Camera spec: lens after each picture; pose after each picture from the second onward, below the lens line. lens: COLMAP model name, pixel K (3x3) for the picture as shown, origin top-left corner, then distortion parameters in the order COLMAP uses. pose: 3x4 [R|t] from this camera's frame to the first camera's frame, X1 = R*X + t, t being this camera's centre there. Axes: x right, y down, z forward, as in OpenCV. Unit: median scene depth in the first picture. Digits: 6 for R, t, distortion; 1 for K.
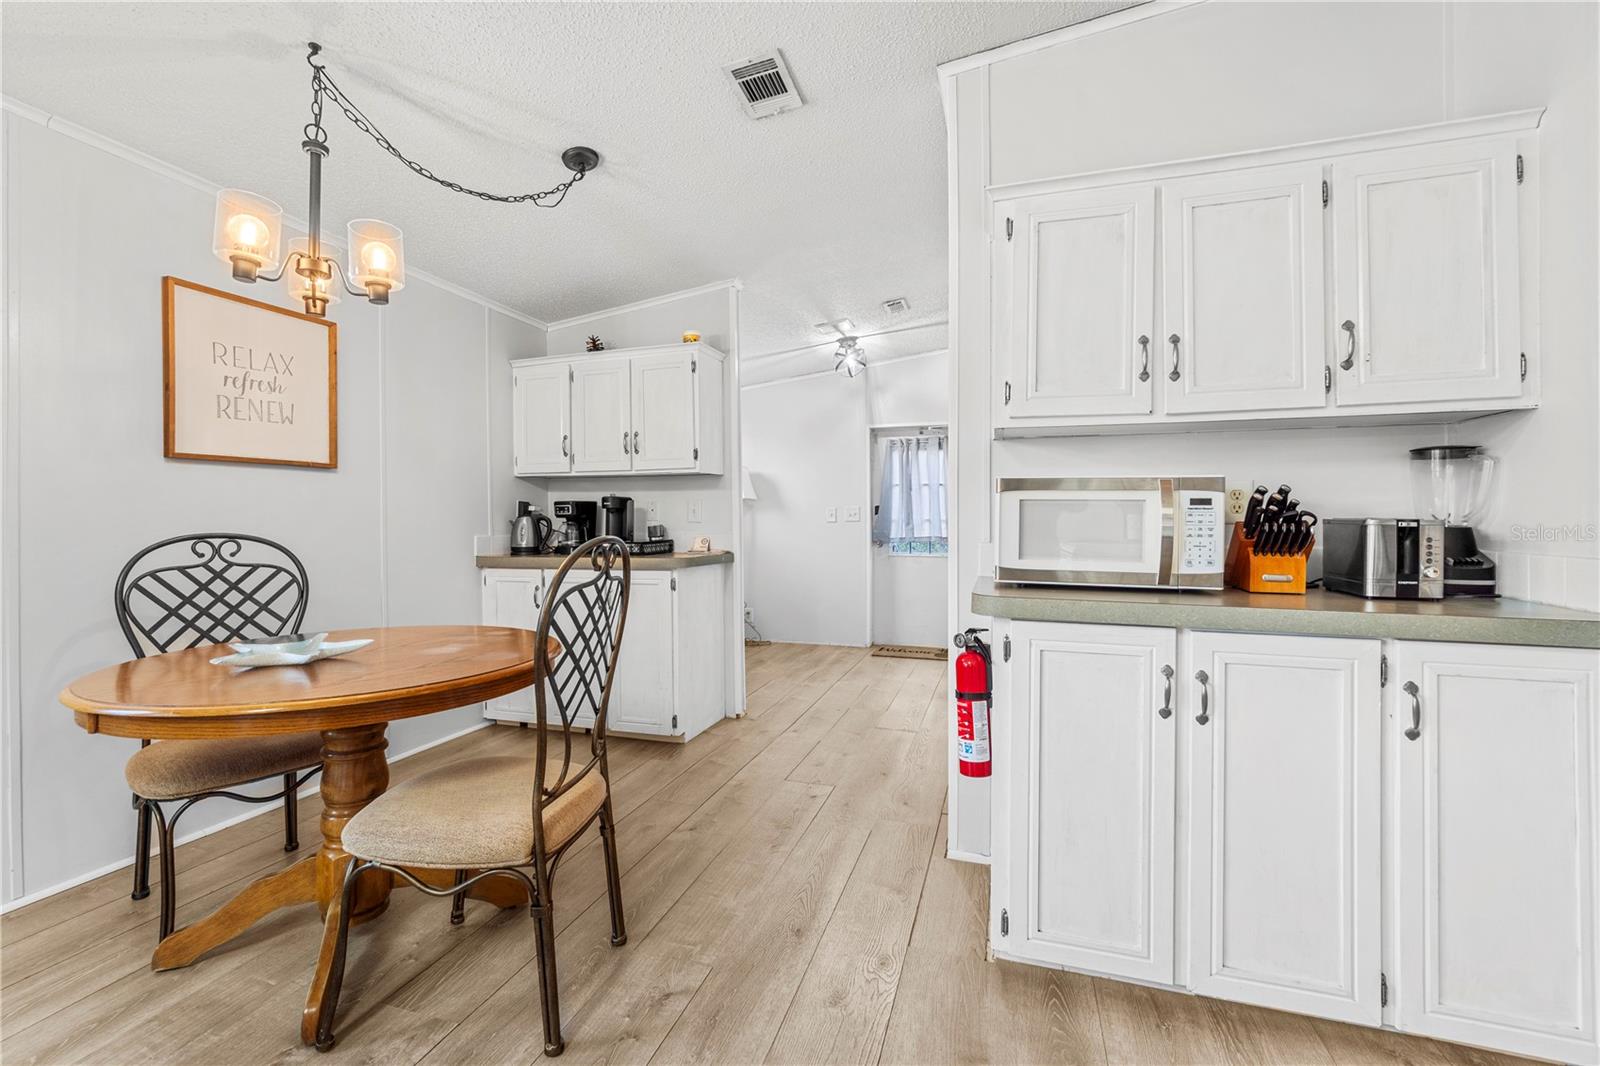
lens RADIAL K [[698.0, 0, 789.2], [0, 698.0, 520.8], [0, 0, 1]] dist [-0.005766, 0.001857]
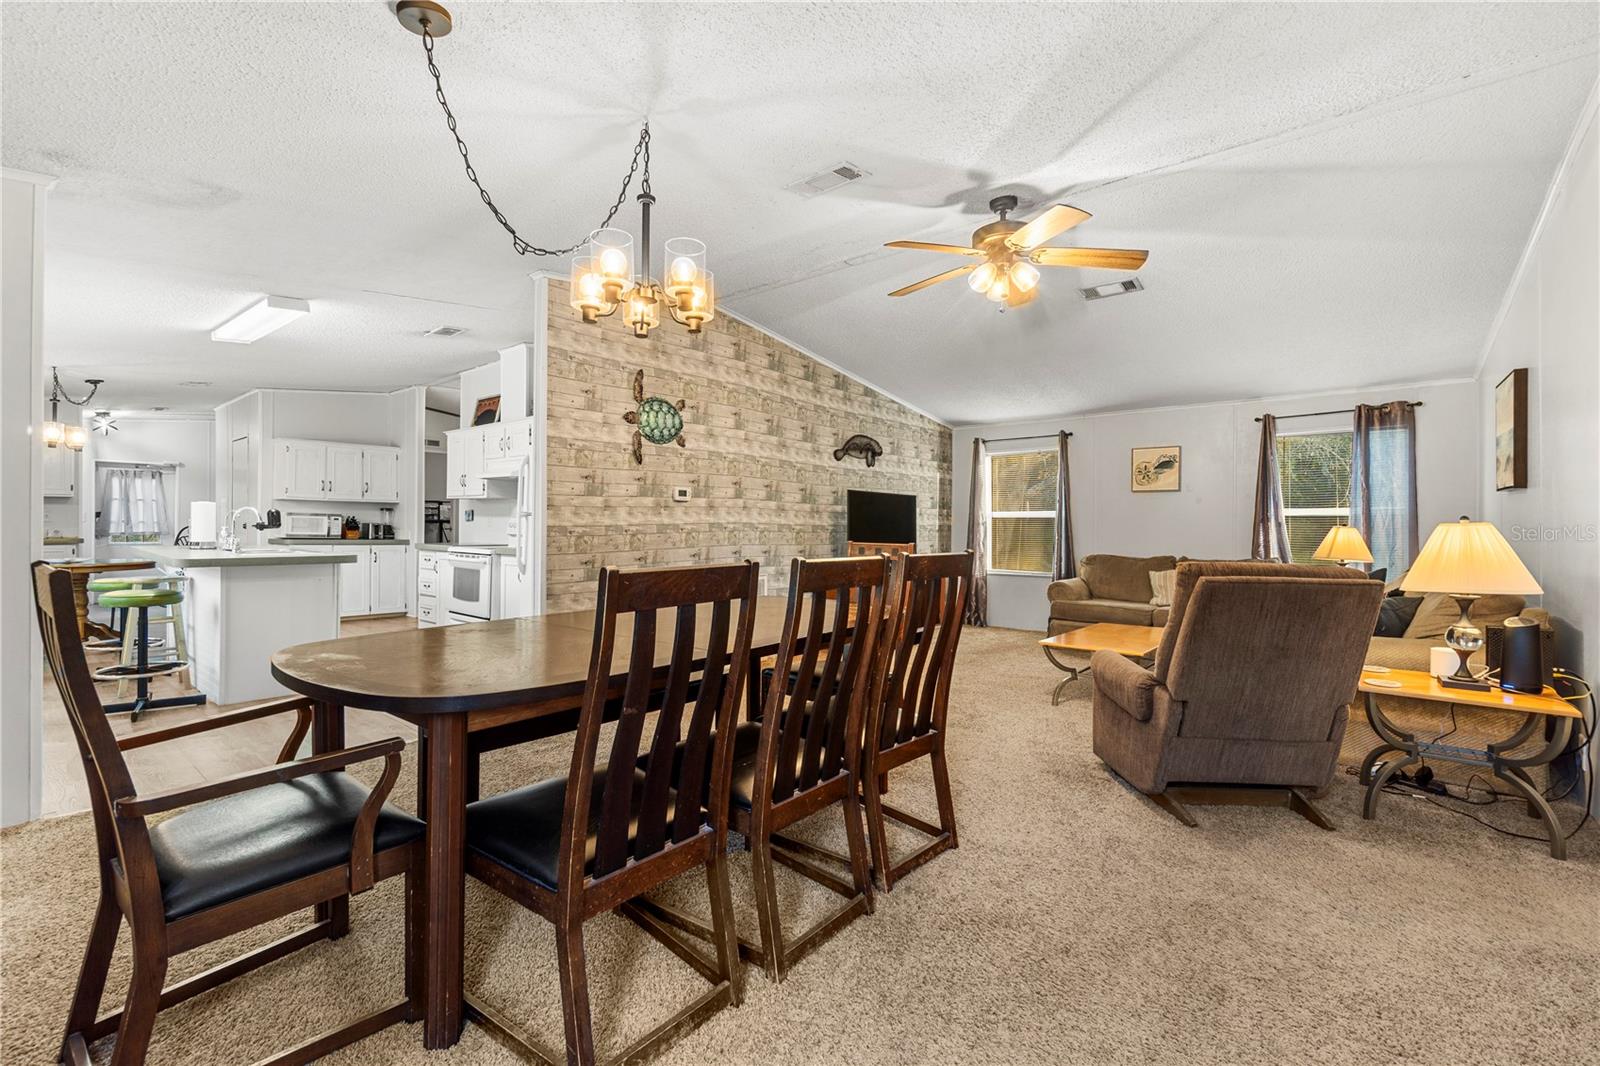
lens RADIAL K [[698.0, 0, 799.1], [0, 698.0, 524.1], [0, 0, 1]] dist [-0.005766, 0.001857]
pose [[0.379443, 0.008768, 0.925174, -2.017336], [-0.007611, 0.999951, -0.006356, 0.008999], [-0.925184, -0.004630, 0.379491, -2.879210]]
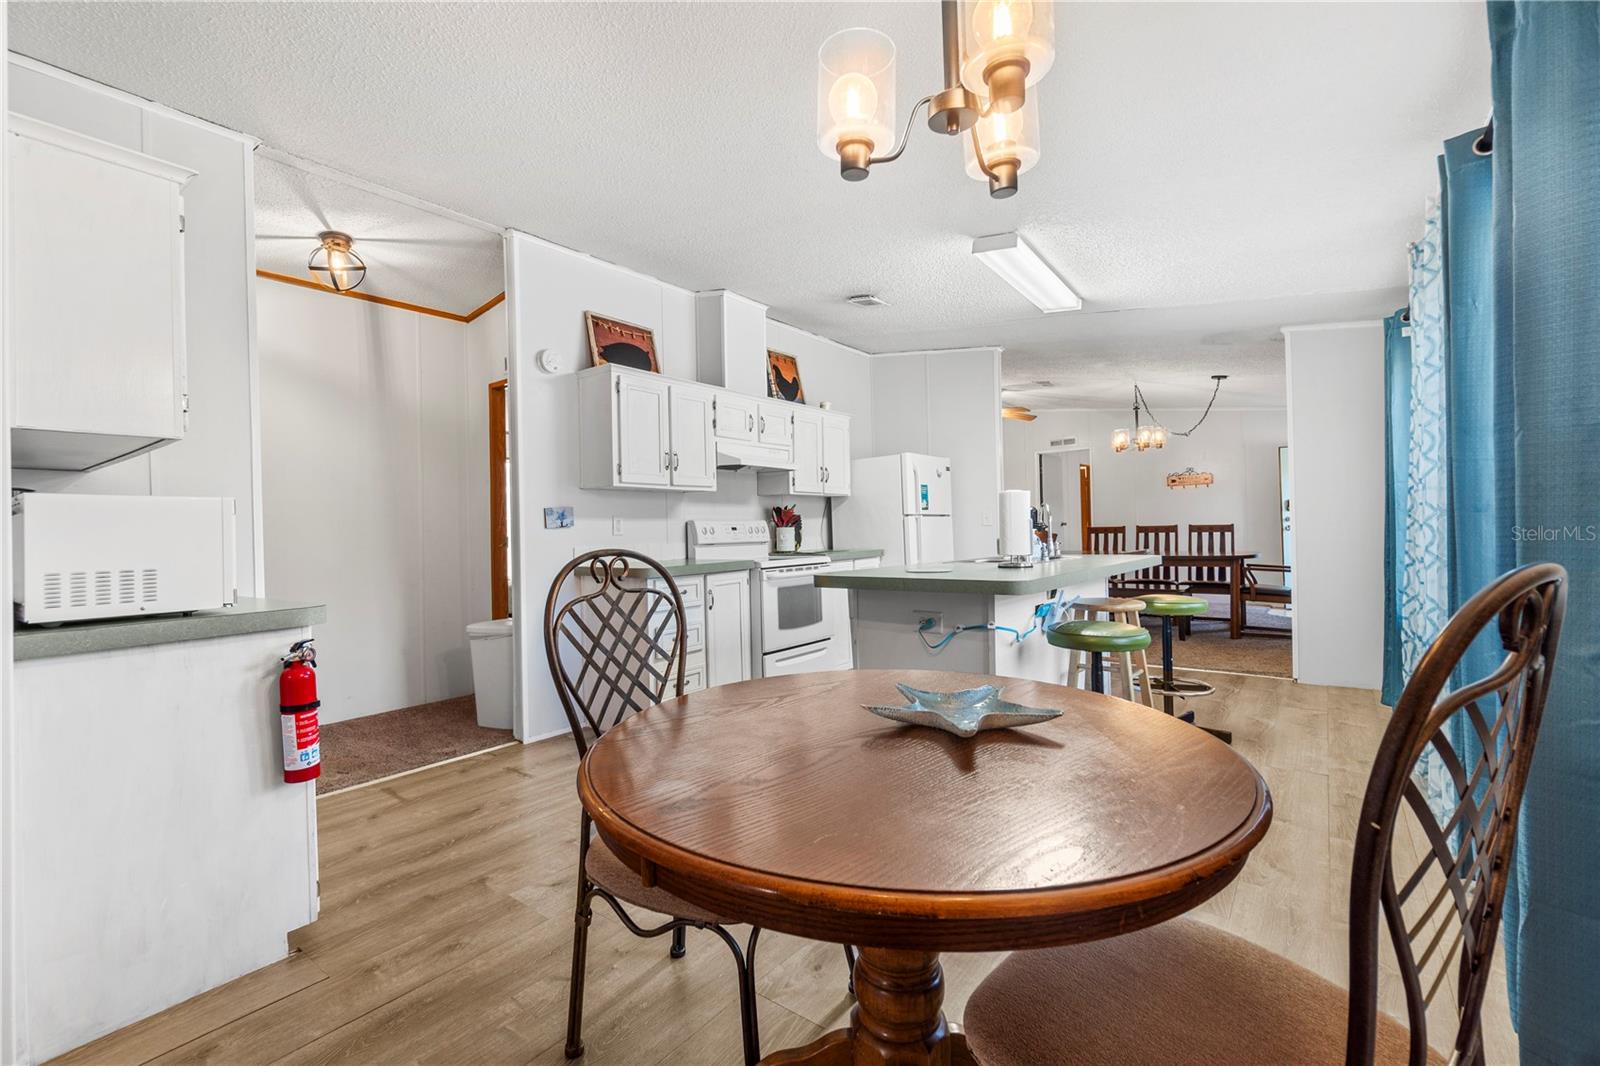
lens RADIAL K [[698.0, 0, 780.5], [0, 698.0, 528.2], [0, 0, 1]] dist [-0.005766, 0.001857]
pose [[-0.935420, 0.022865, 0.352798, -0.655301], [0.025225, 0.999680, 0.002091, -0.002863], [-0.352637, 0.010855, -0.935697, 1.422936]]
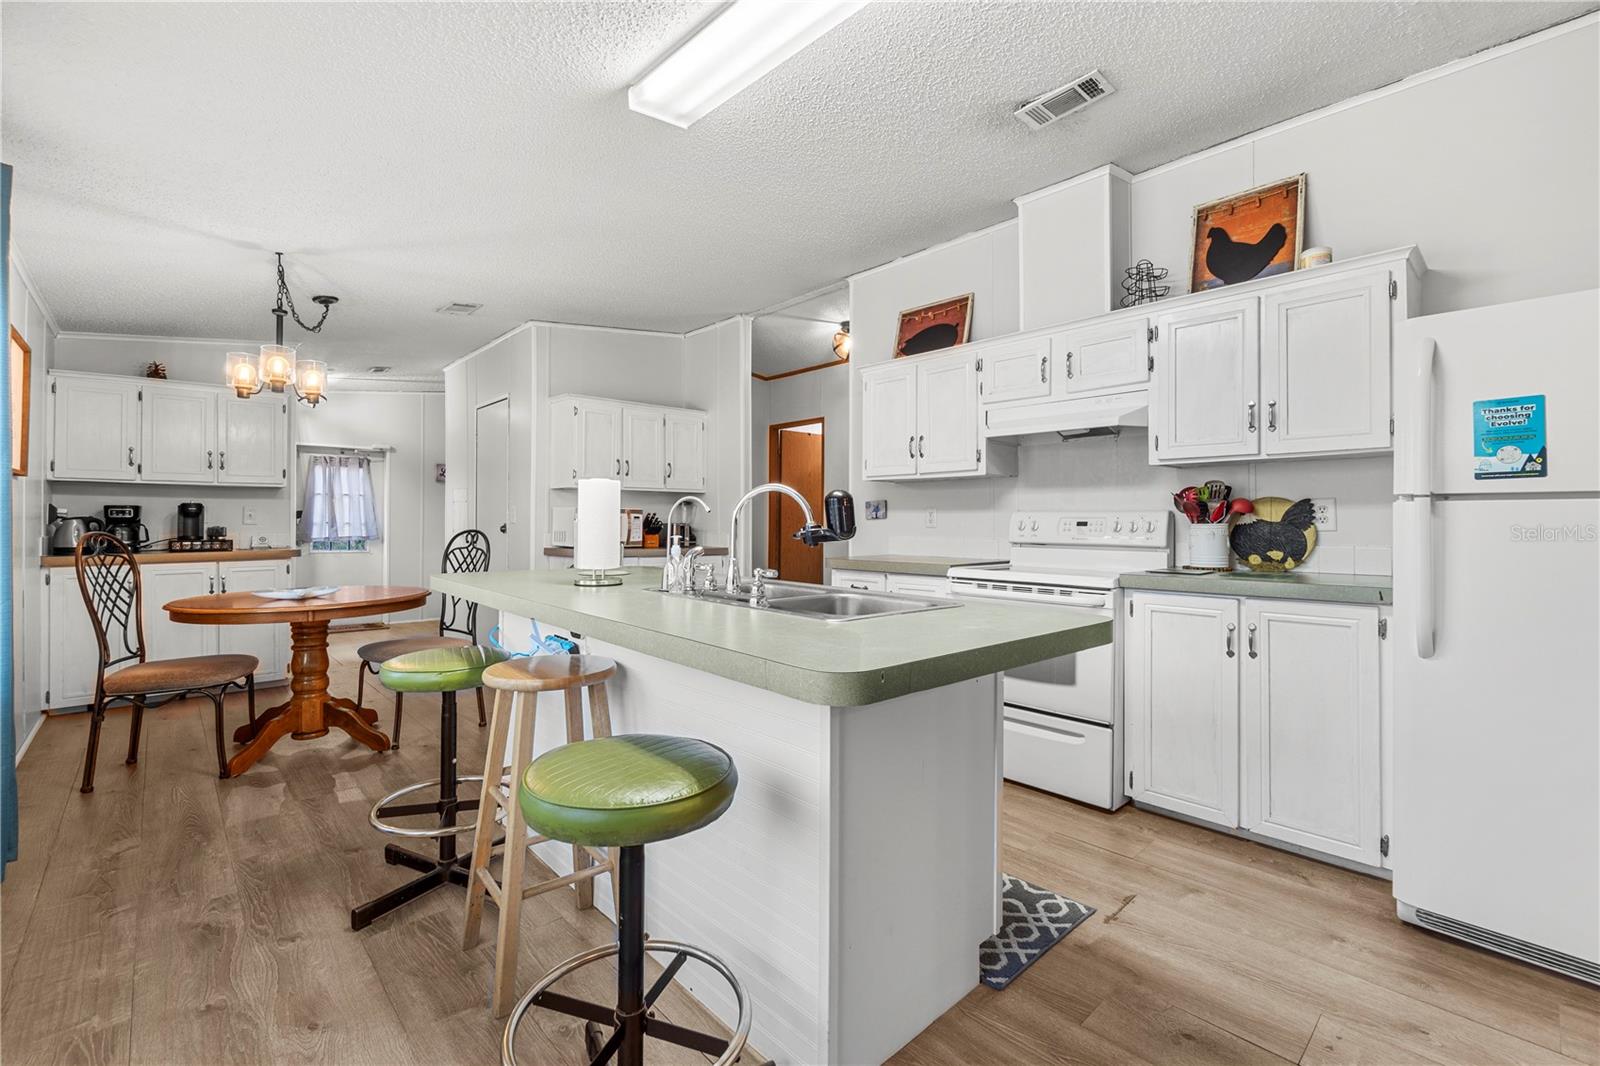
lens RADIAL K [[698.0, 0, 795.7], [0, 698.0, 516.1], [0, 0, 1]] dist [-0.005766, 0.001857]
pose [[0.497856, 0.011853, 0.867179, -1.374100], [-0.001408, 0.999916, -0.012859, 0.003634], [-0.867259, 0.005181, 0.497831, -0.905130]]
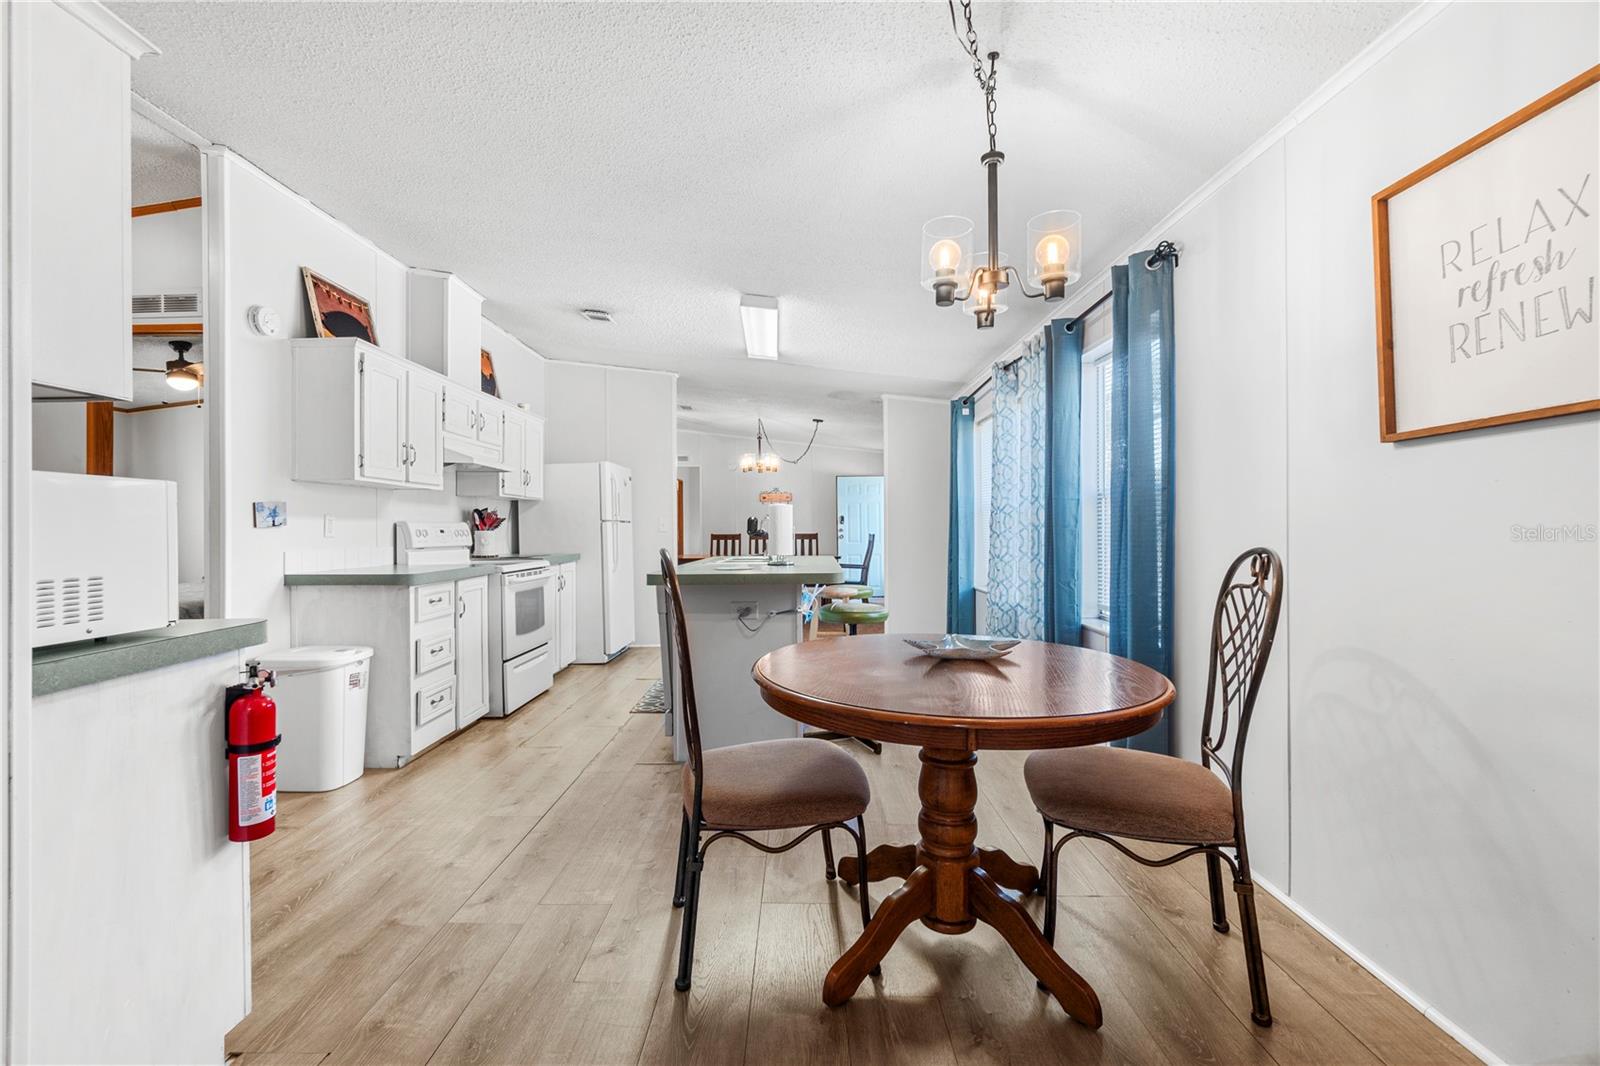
lens RADIAL K [[698.0, 0, 792.6], [0, 698.0, 524.8], [0, 0, 1]] dist [-0.005766, 0.001857]
pose [[-0.956877, 0.006912, -0.290412, -0.100166], [0.007403, 0.999972, -0.000591, -0.011155], [0.290400, -0.002716, -0.956901, 1.653747]]
